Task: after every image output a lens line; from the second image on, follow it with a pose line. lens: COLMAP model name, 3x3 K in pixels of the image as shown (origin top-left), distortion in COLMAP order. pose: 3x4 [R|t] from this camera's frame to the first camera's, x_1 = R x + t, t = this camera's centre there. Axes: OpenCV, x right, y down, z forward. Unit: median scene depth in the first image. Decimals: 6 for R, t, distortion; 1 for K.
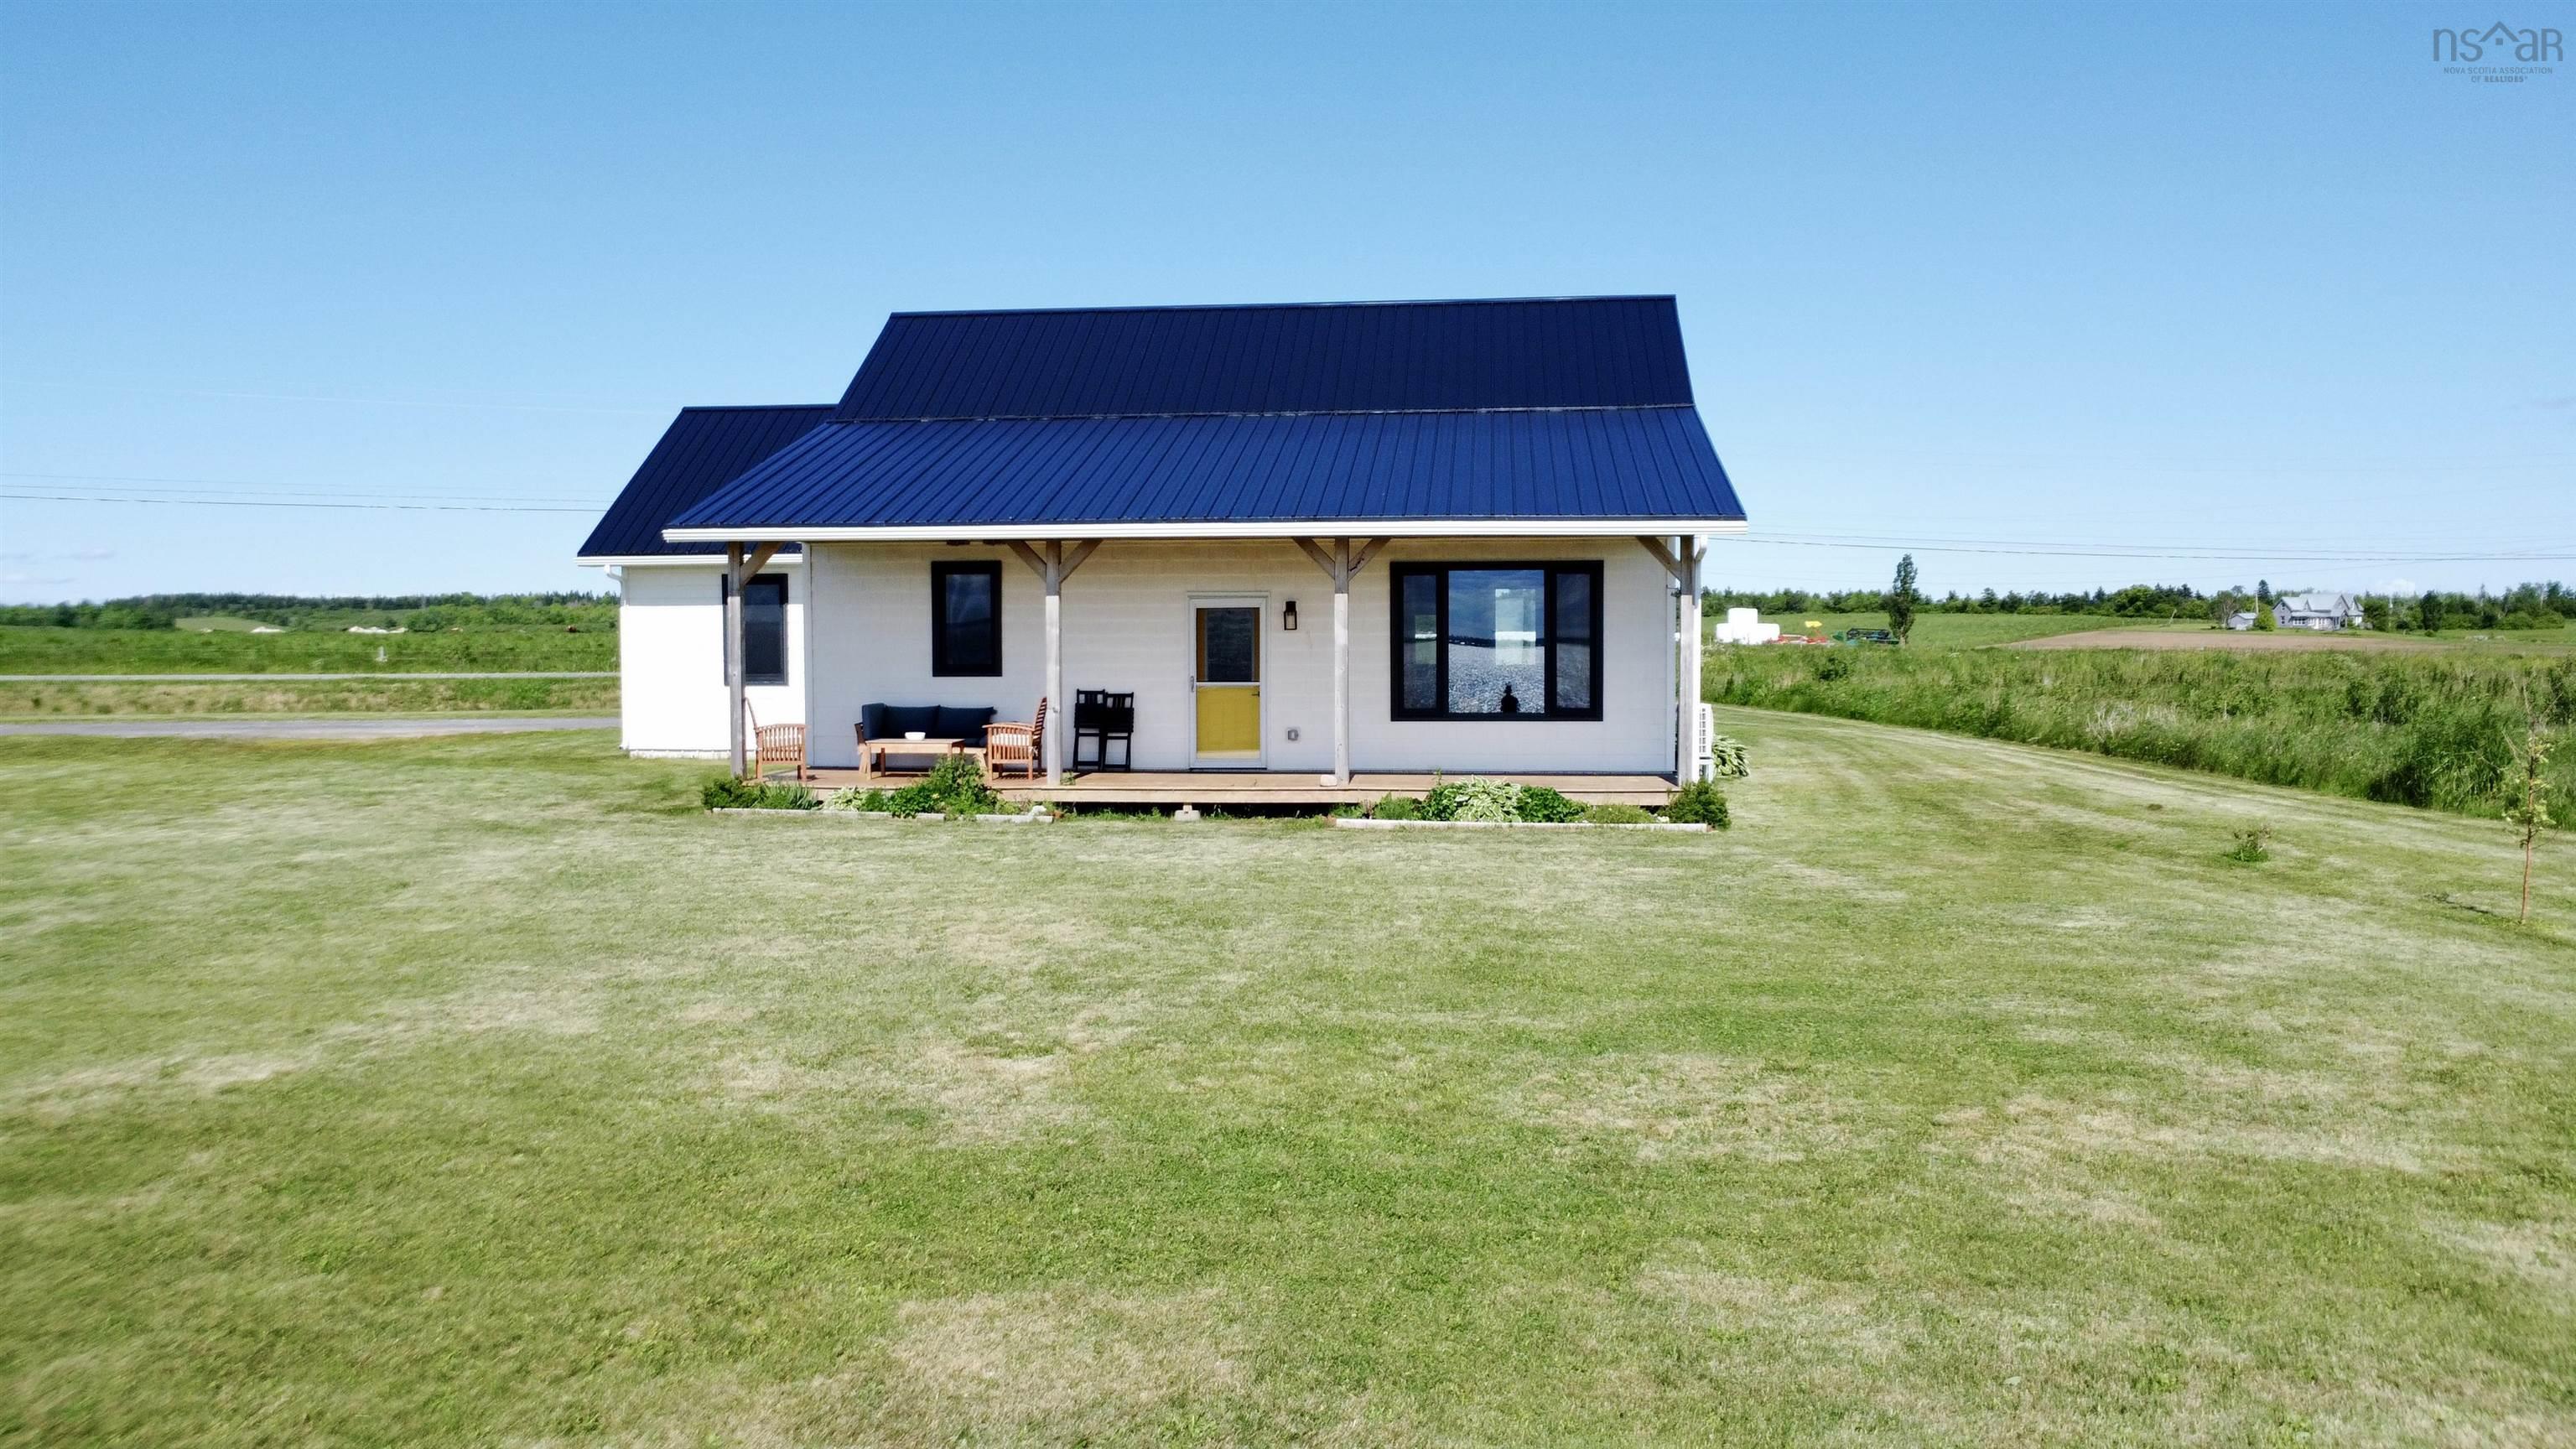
lens RADIAL K [[1868.4, 0, 1264.7], [0, 1868.4, 710.5], [0, 0, 1]] dist [-0.025305, -0.025317]
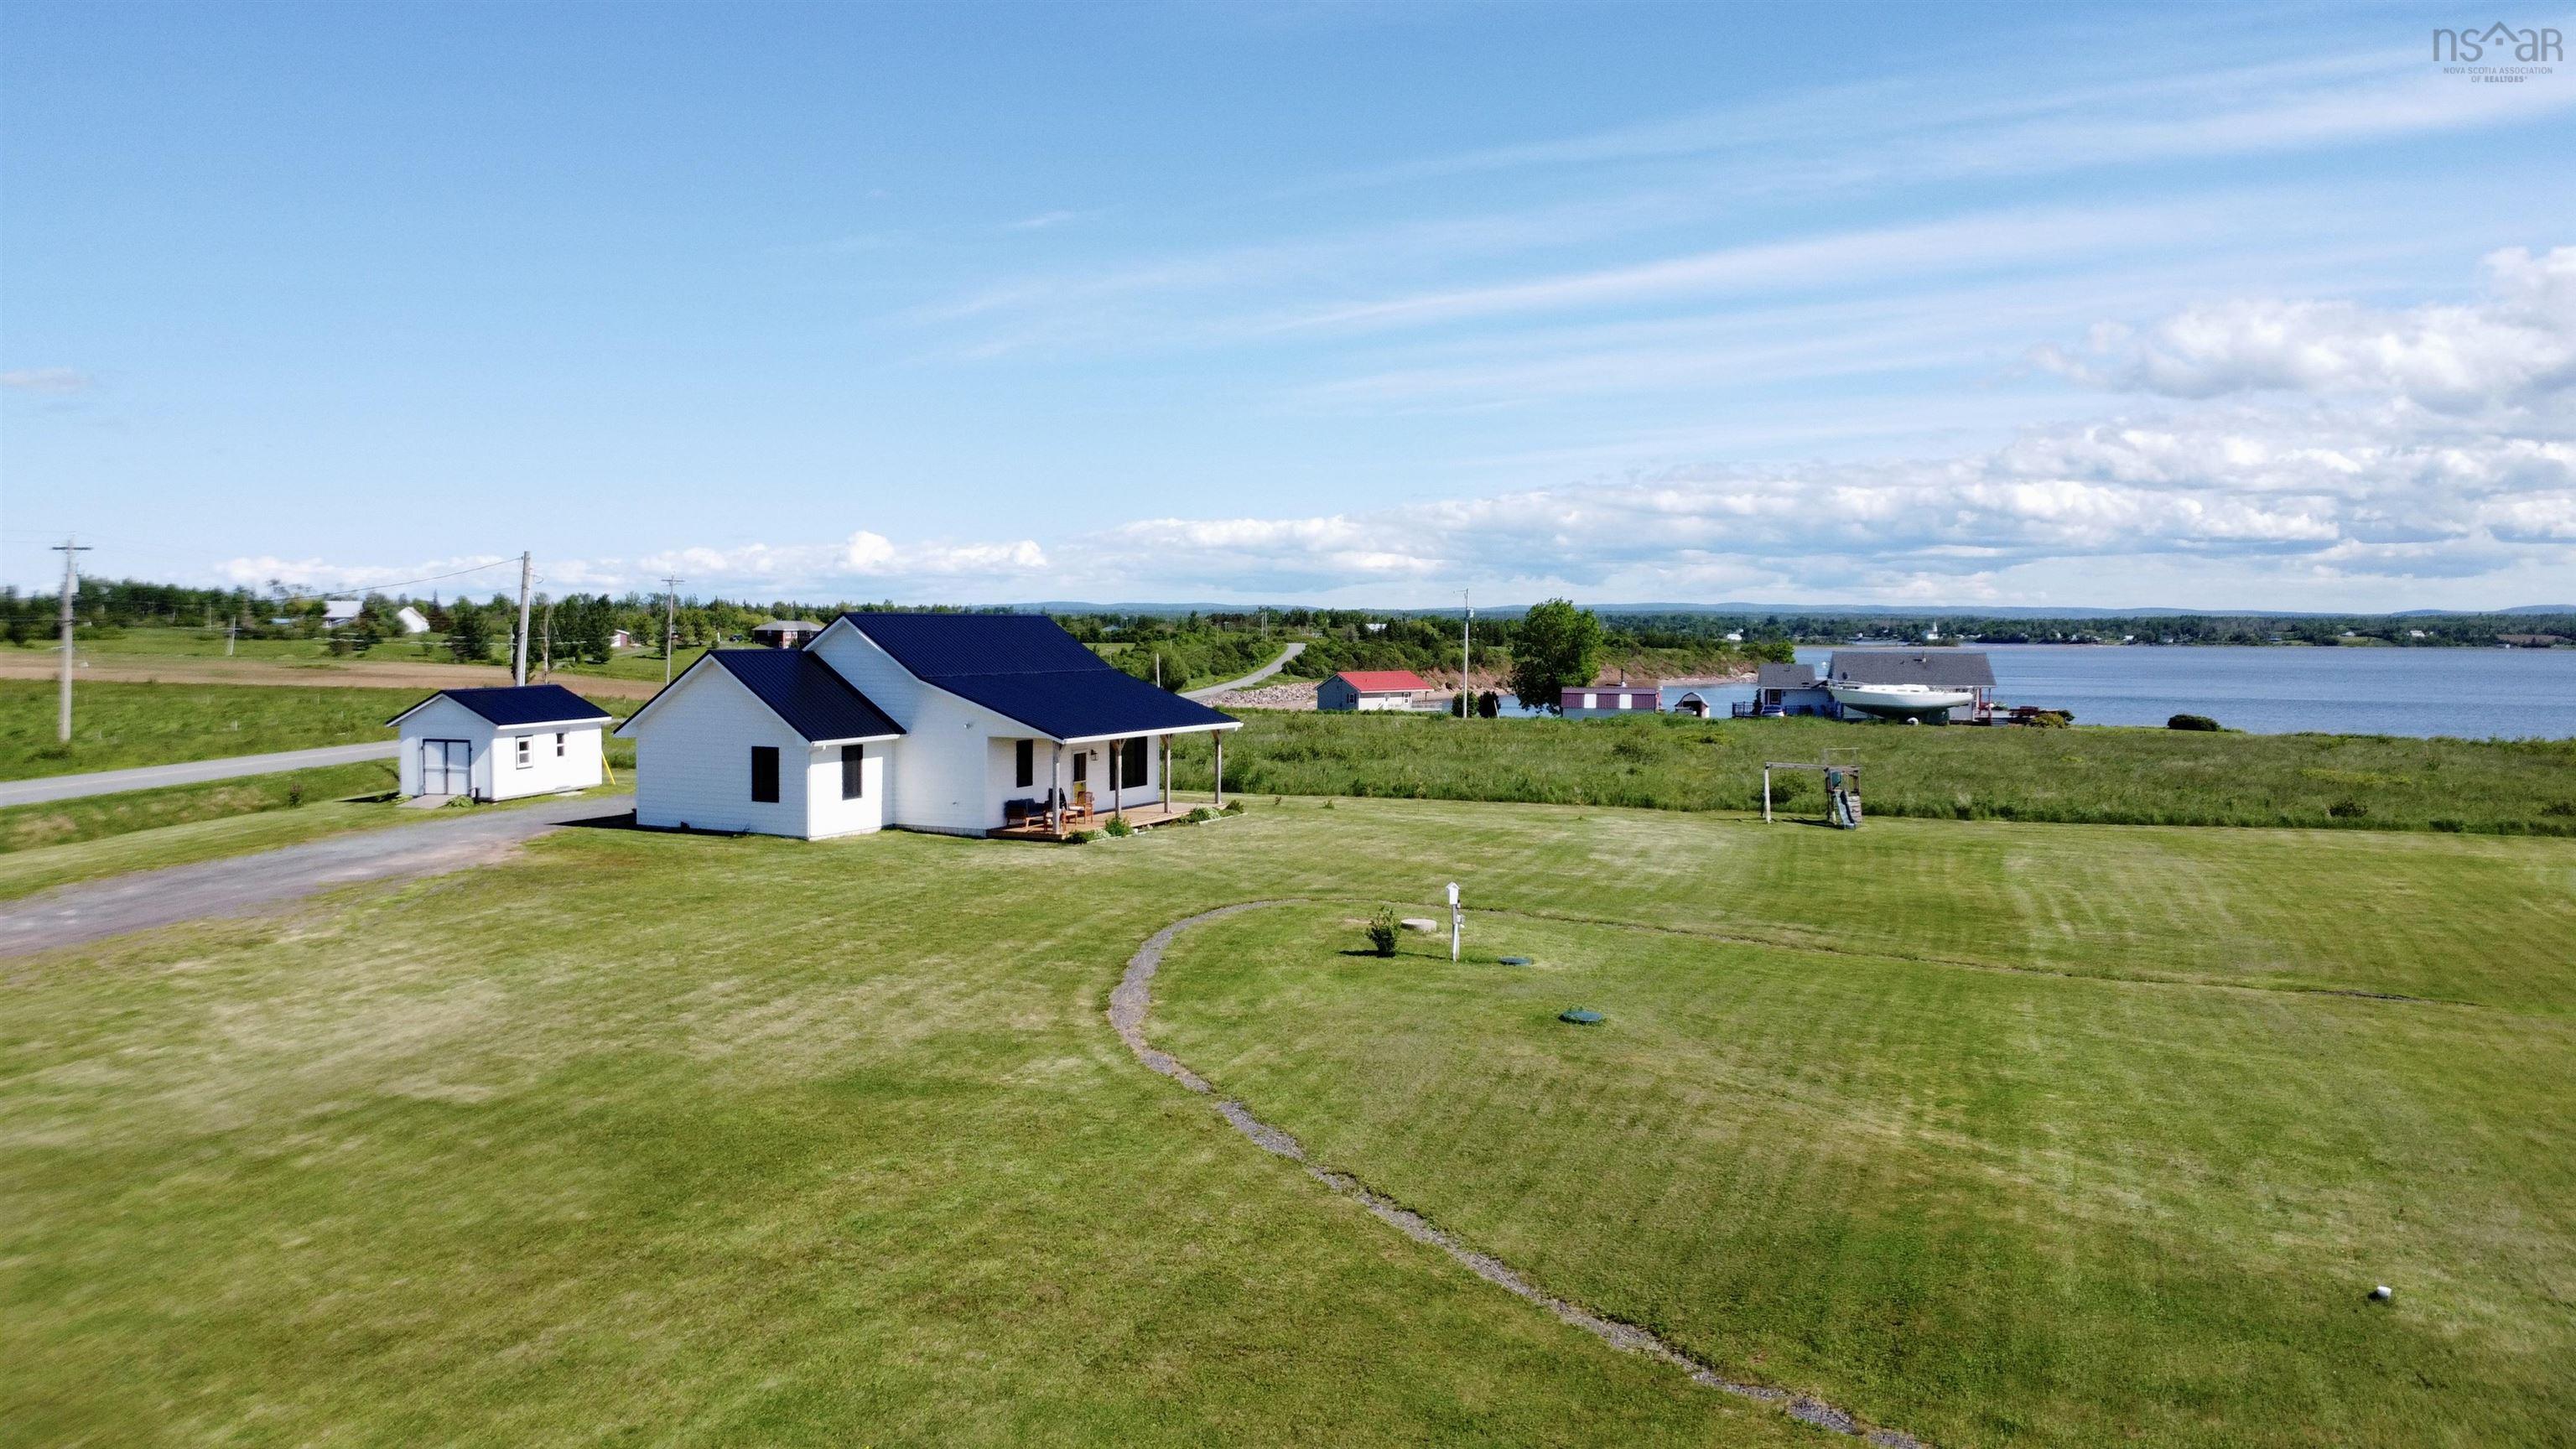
lens RADIAL K [[1868.4, 0, 1291.8], [0, 1868.4, 726.9], [0, 0, 1]] dist [-0.025305, -0.025317]
pose [[0.278555, -0.043421, 0.959438, -2.532743], [0.029635, 0.998890, 0.036603, -0.184568], [-0.959963, 0.018237, 0.279533, -0.036420]]
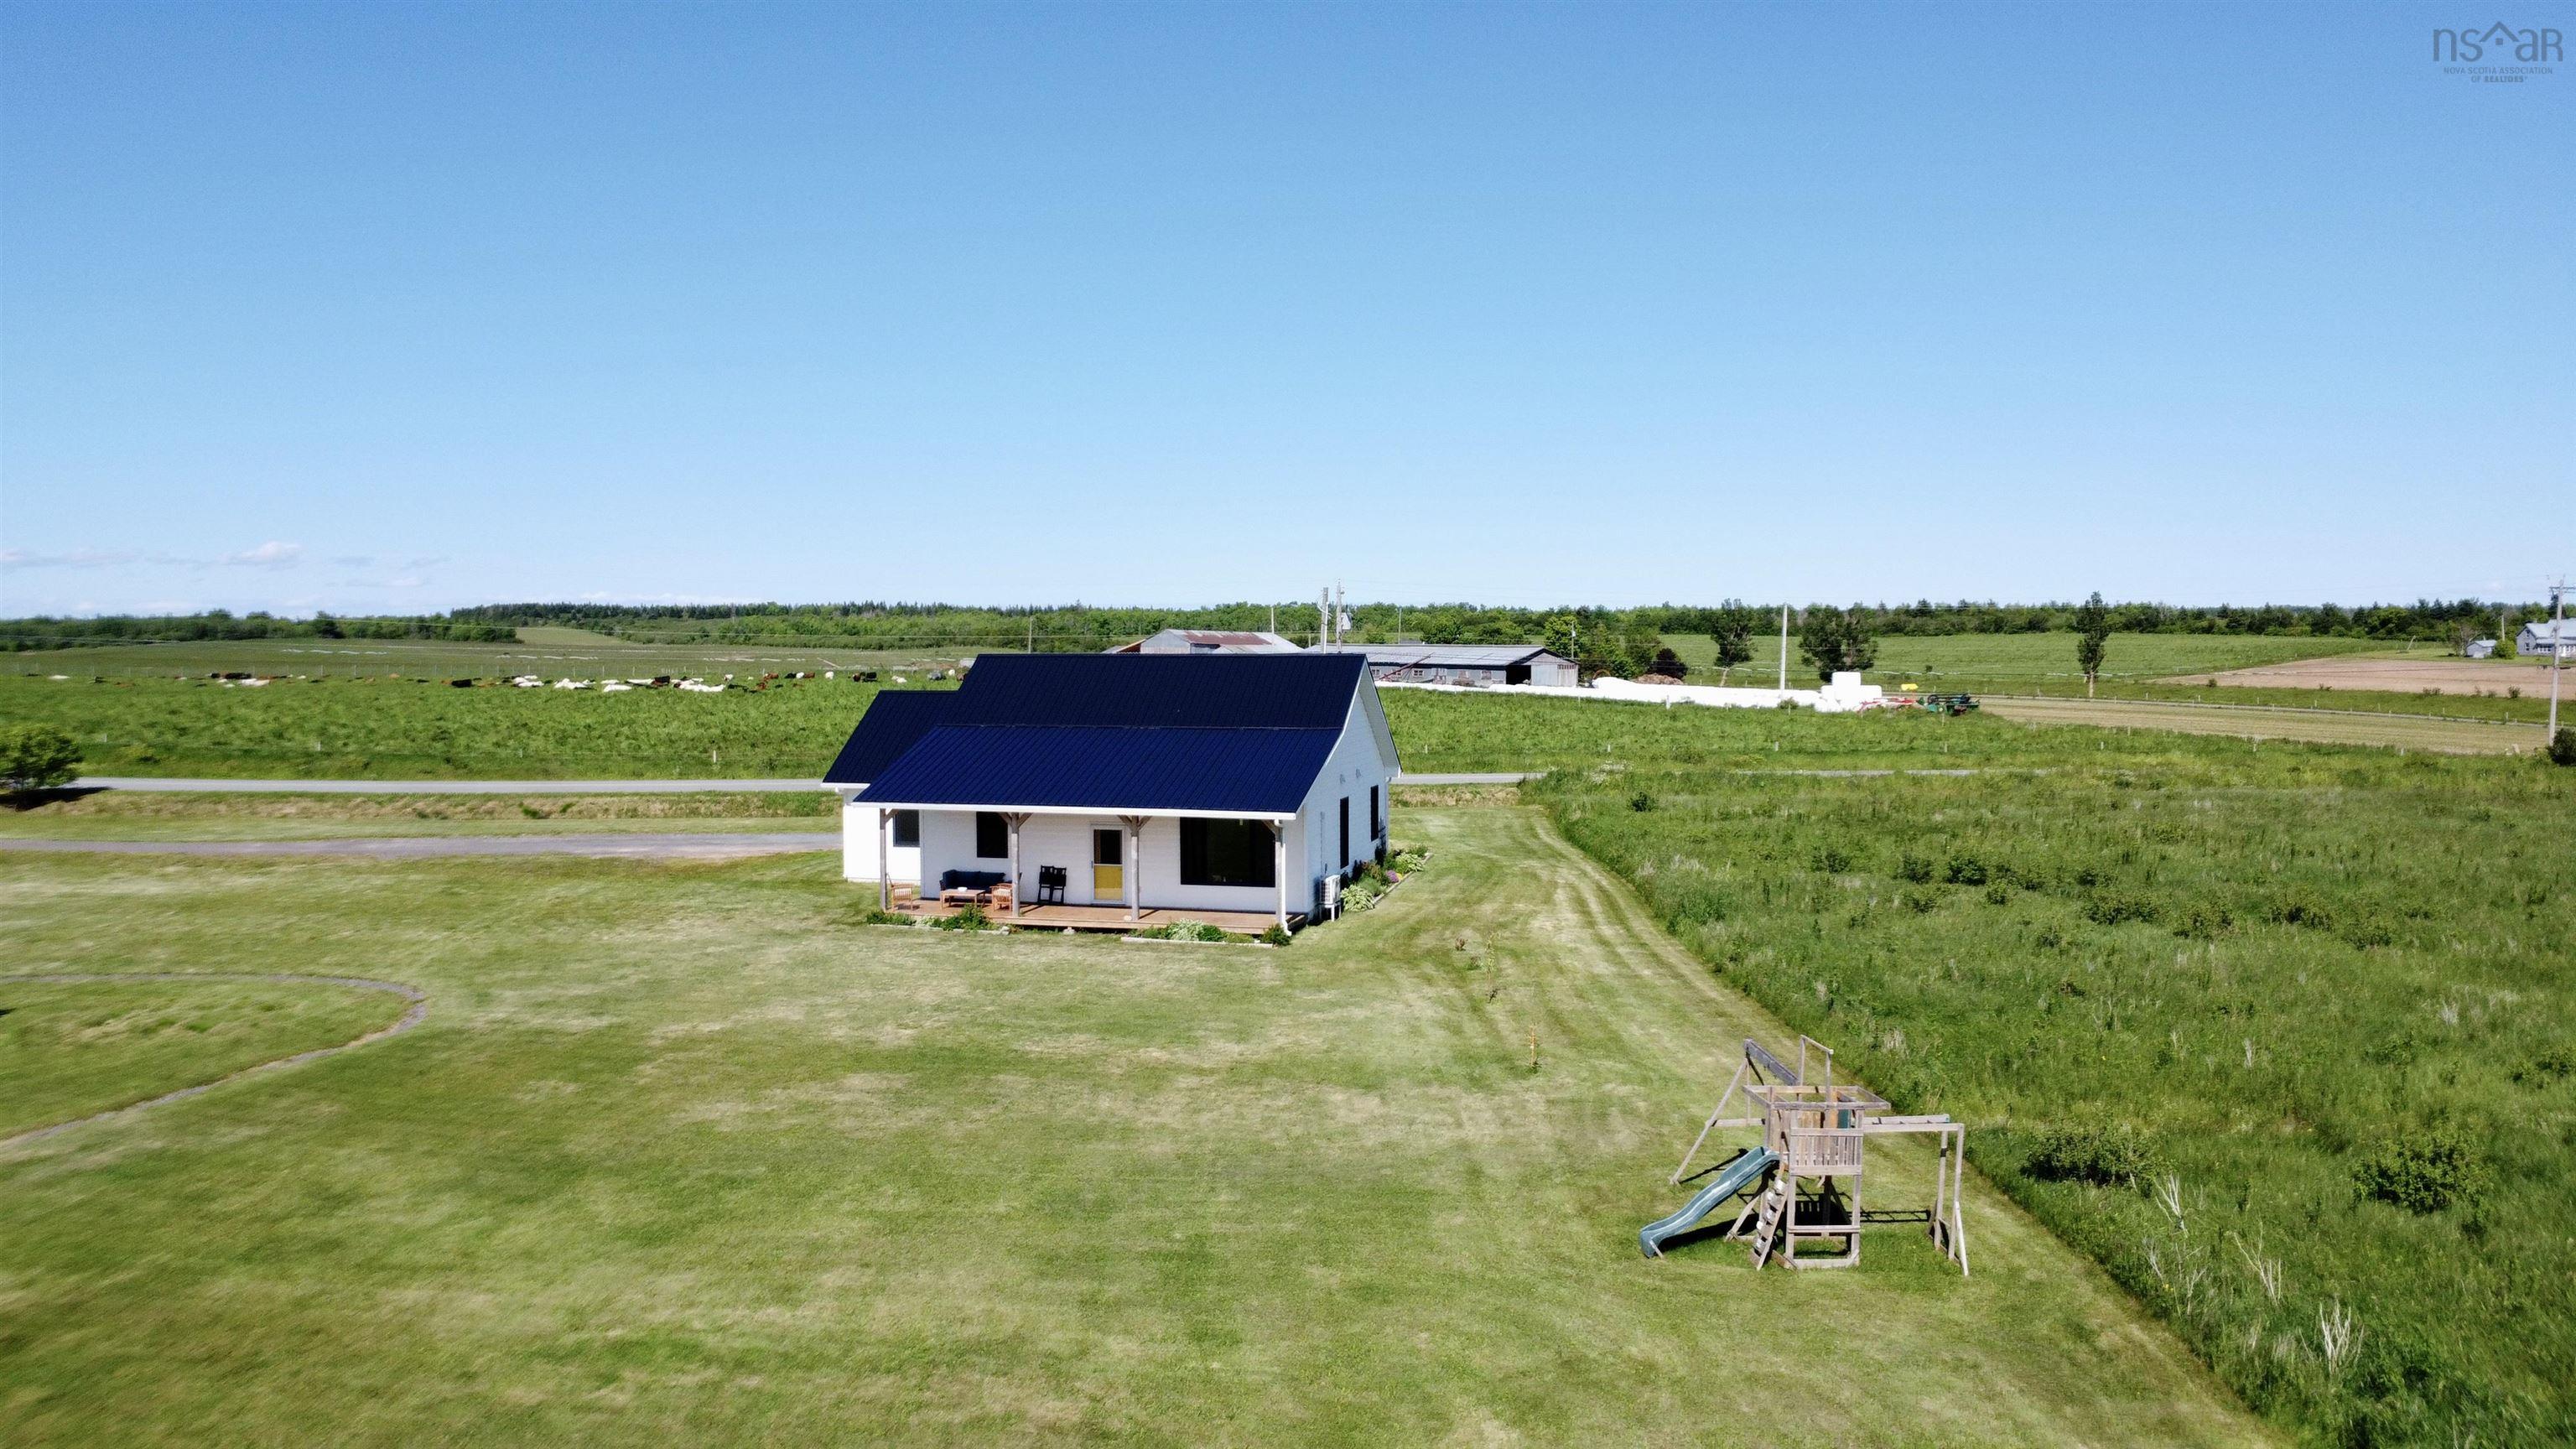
lens RADIAL K [[1868.4, 0, 1268.3], [0, 1868.4, 713.6], [0, 0, 1]] dist [-0.025305, -0.025317]
pose [[0.989438, 0.005876, -0.144840, 0.478494], [-0.005651, 0.999982, 0.001967, -0.196016], [0.144849, -0.001127, 0.989453, -1.109727]]
